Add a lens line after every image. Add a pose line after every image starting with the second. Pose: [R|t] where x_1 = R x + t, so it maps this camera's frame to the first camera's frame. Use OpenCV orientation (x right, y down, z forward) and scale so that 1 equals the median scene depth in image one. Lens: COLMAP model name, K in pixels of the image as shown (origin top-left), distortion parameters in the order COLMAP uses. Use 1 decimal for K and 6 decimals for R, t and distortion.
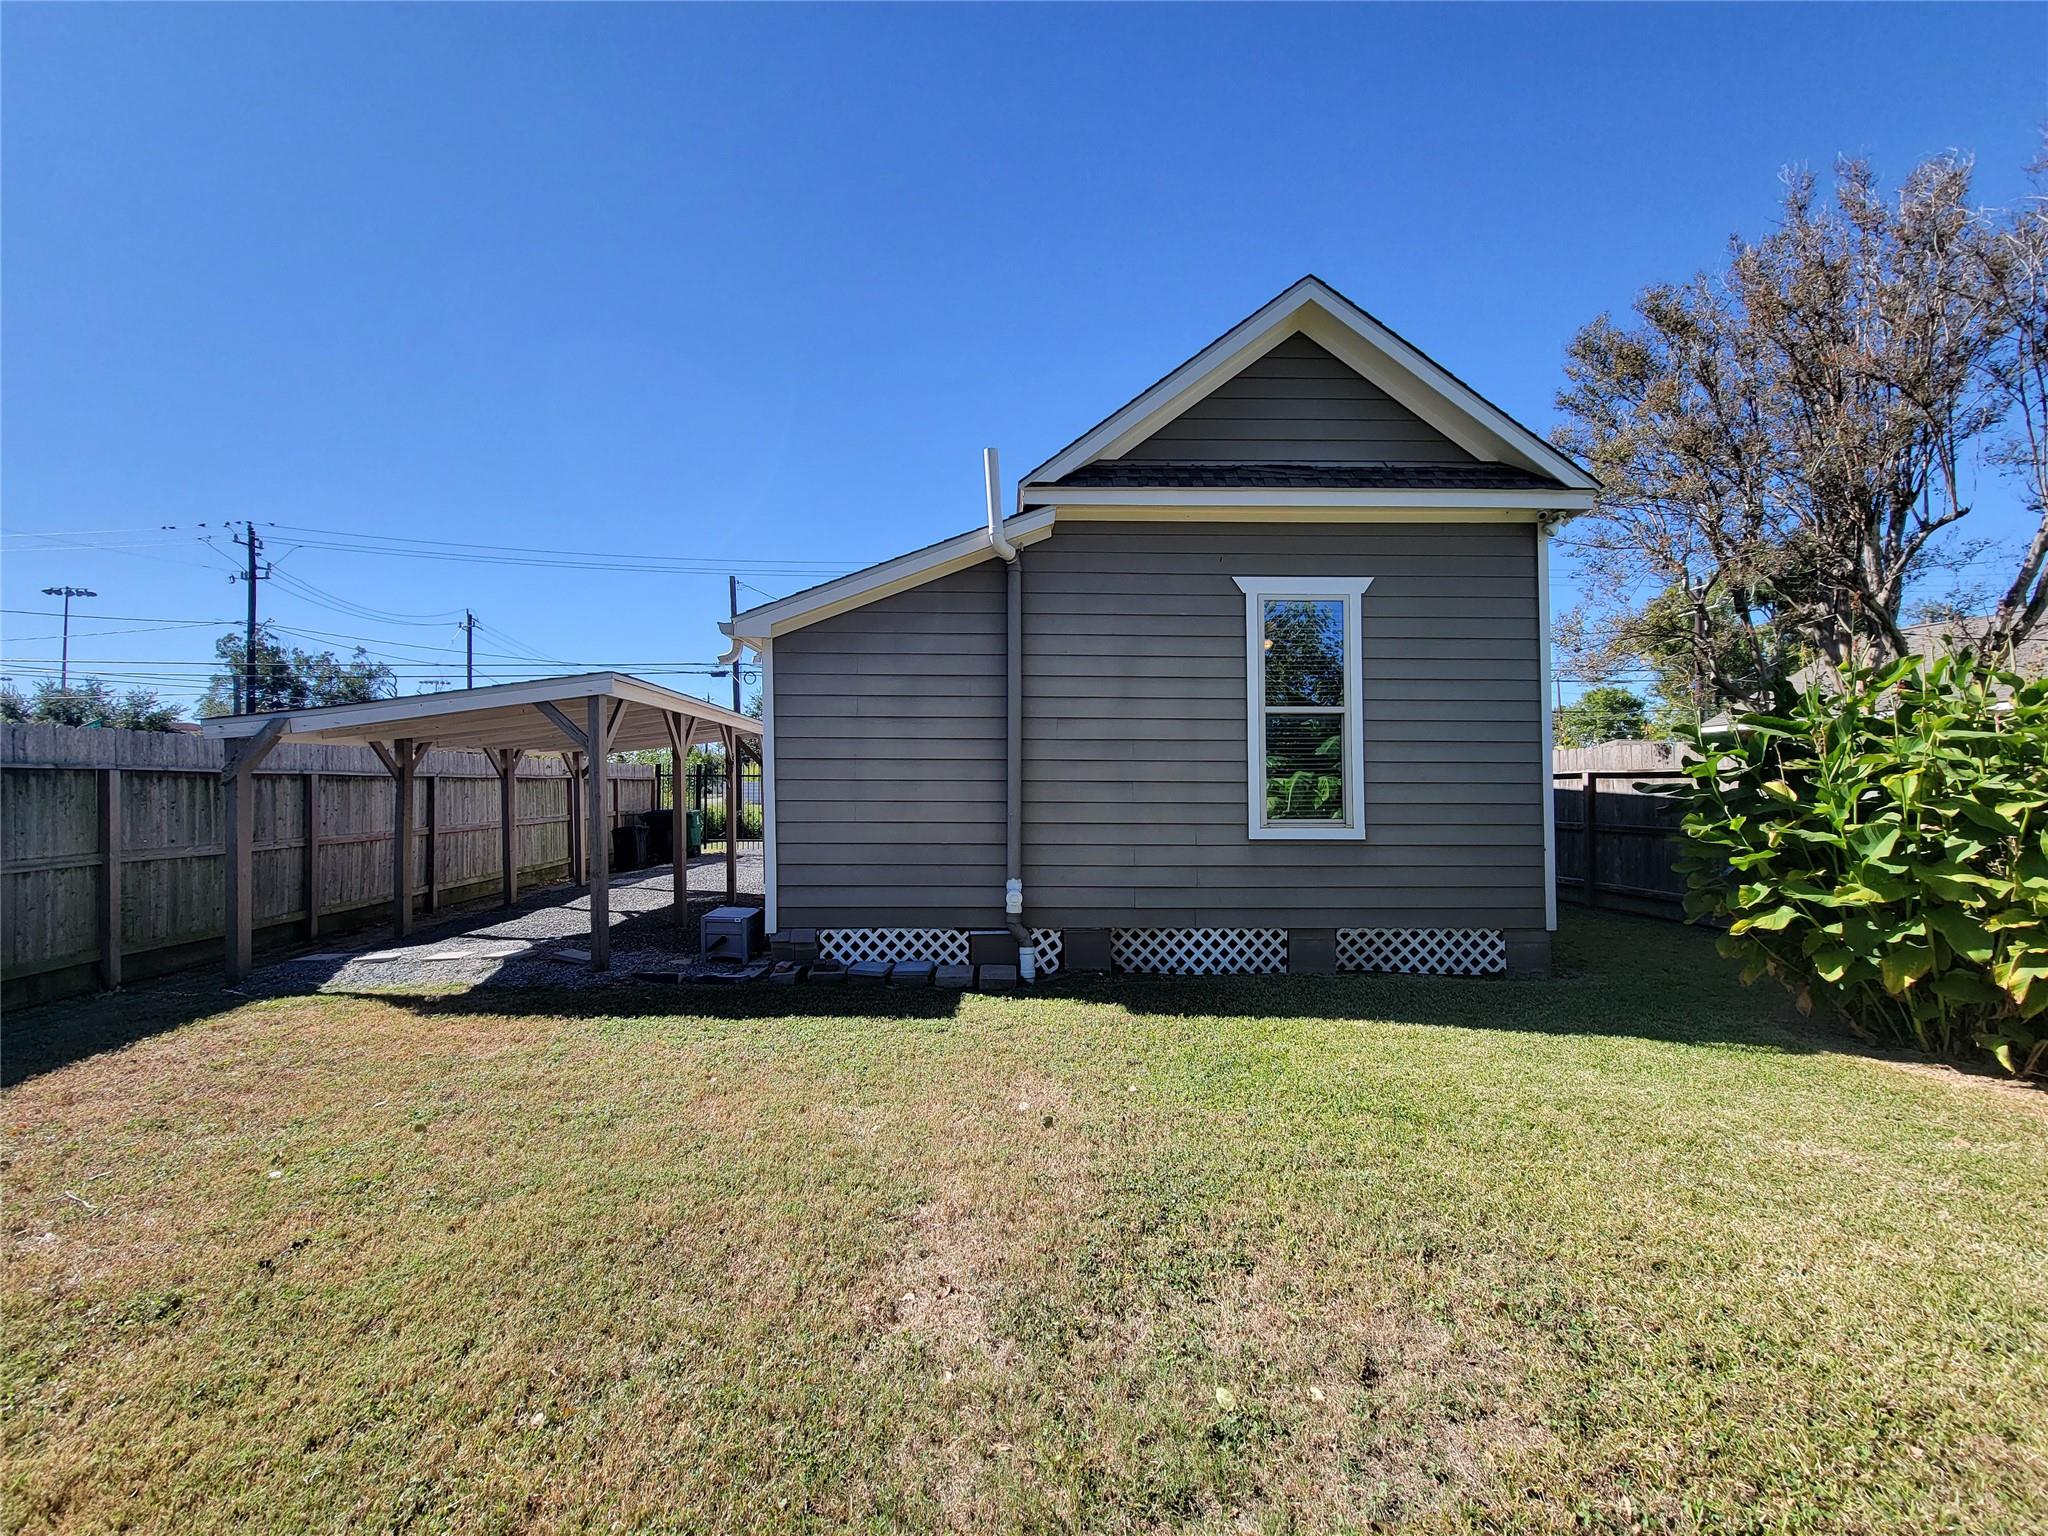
lens RADIAL K [[841.2, 0, 1024.2], [0, 841.2, 772.7], [0, 0, 1]] dist [0.001269, -0.000538]
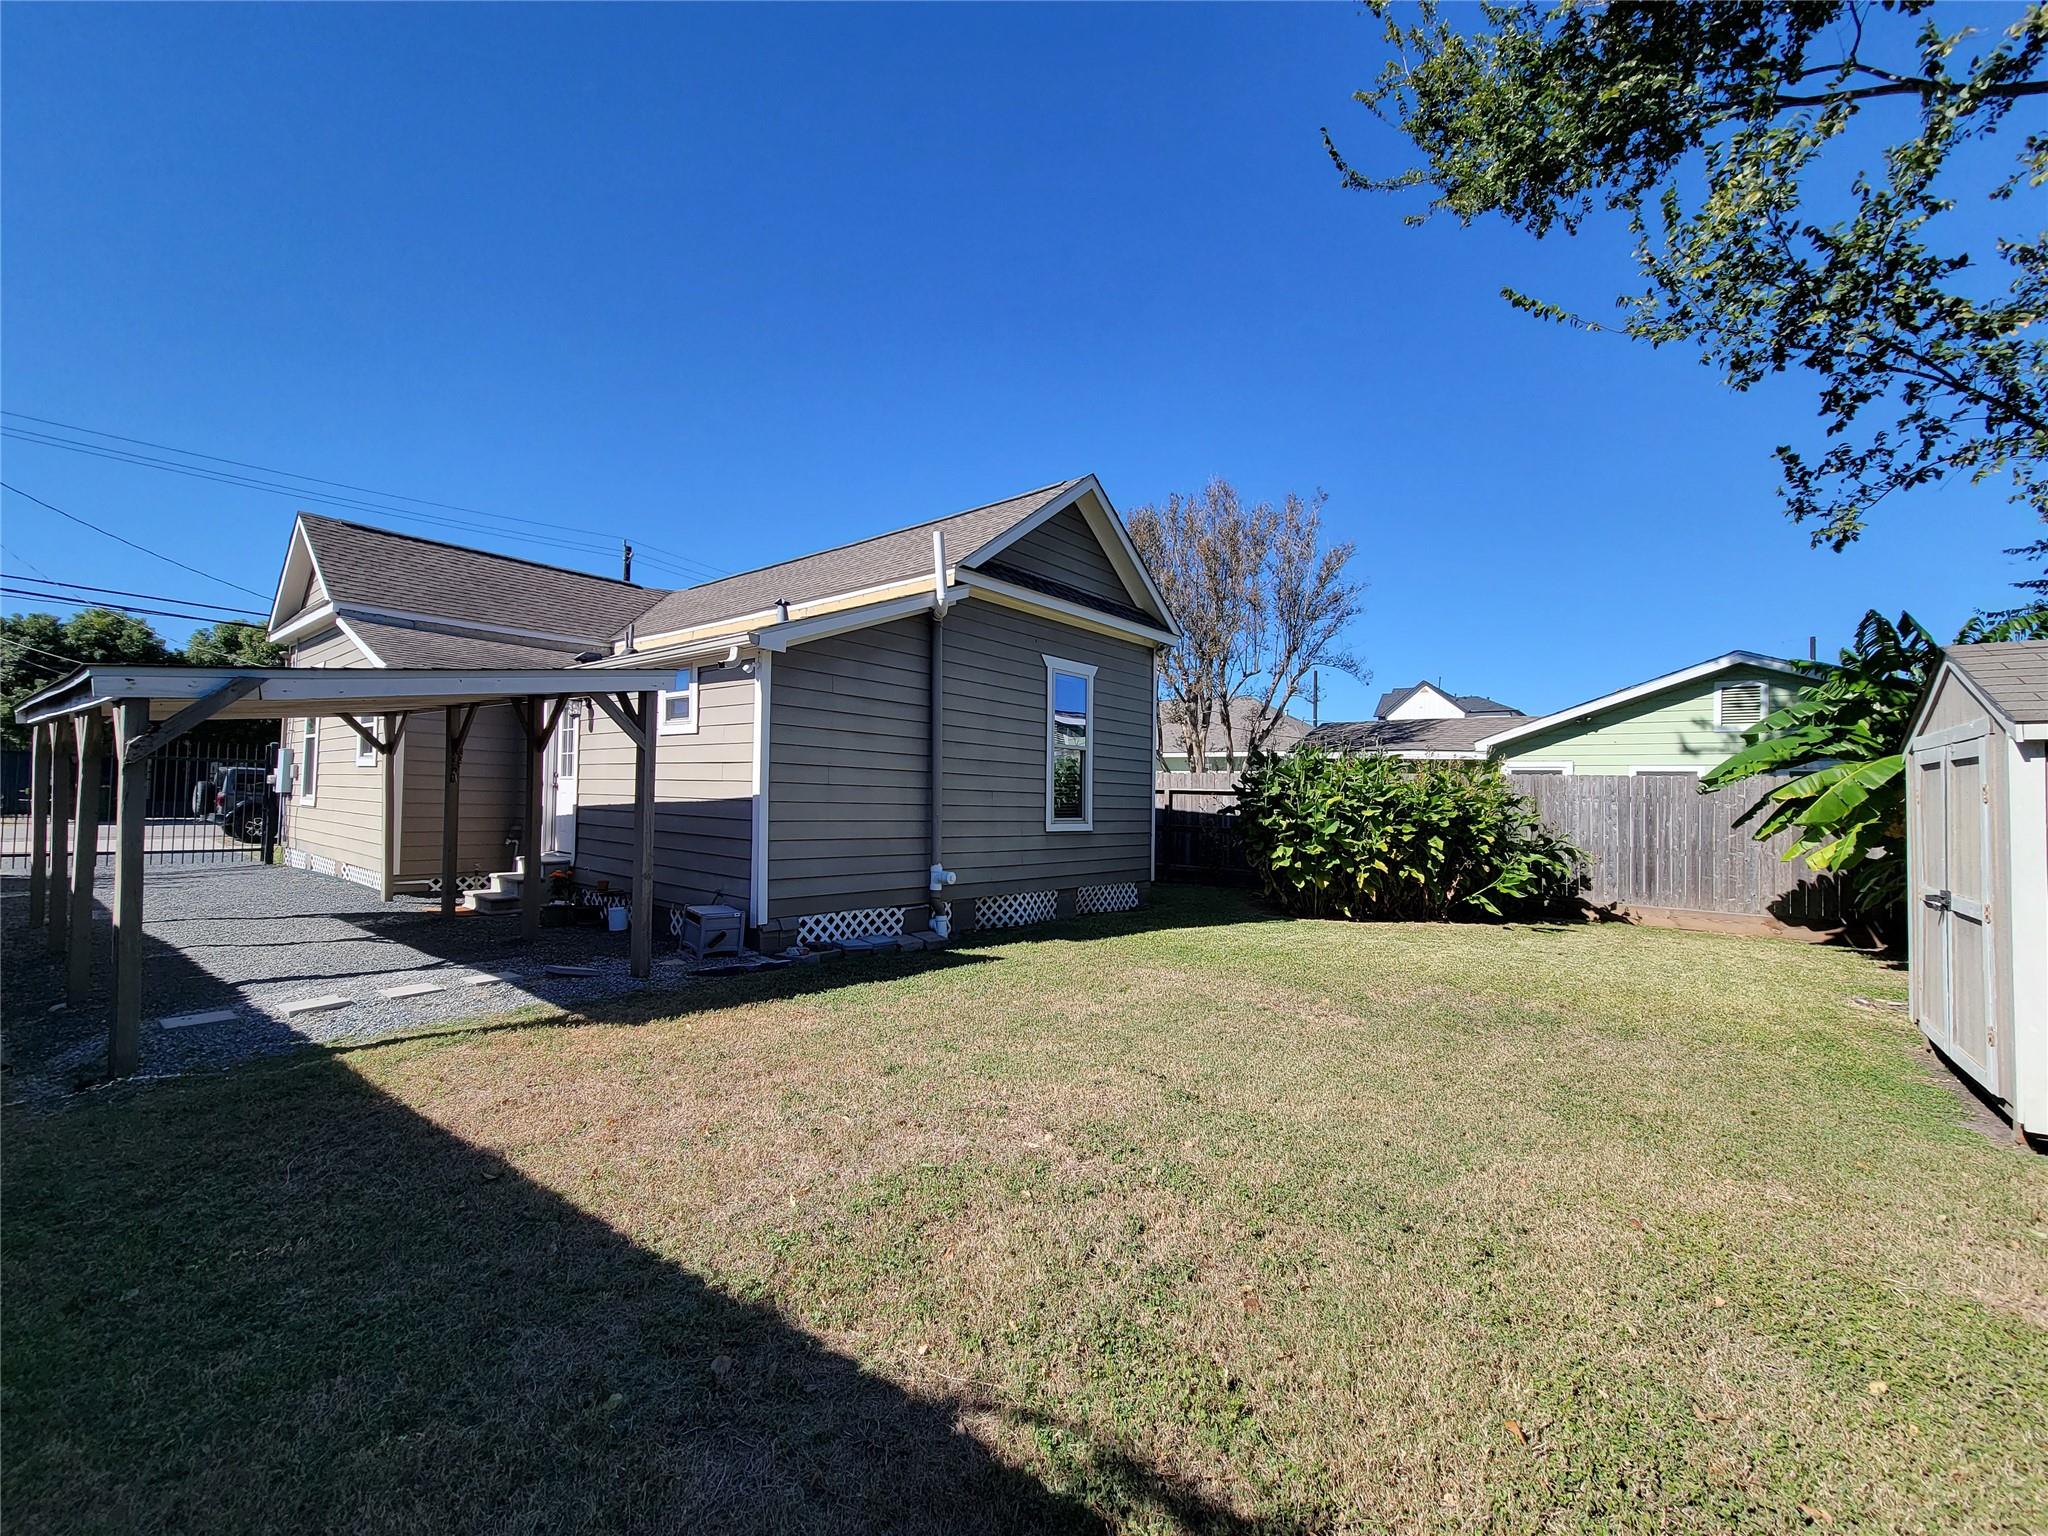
lens RADIAL K [[841.2, 0, 1021.5], [0, 841.2, 775.1], [0, 0, 1]] dist [0.001269, -0.000538]
pose [[0.668033, 0.037069, 0.743208, -0.878013], [-0.035390, 0.999211, -0.018027, 0.007723], [-0.743290, -0.014260, 0.668817, 0.034296]]
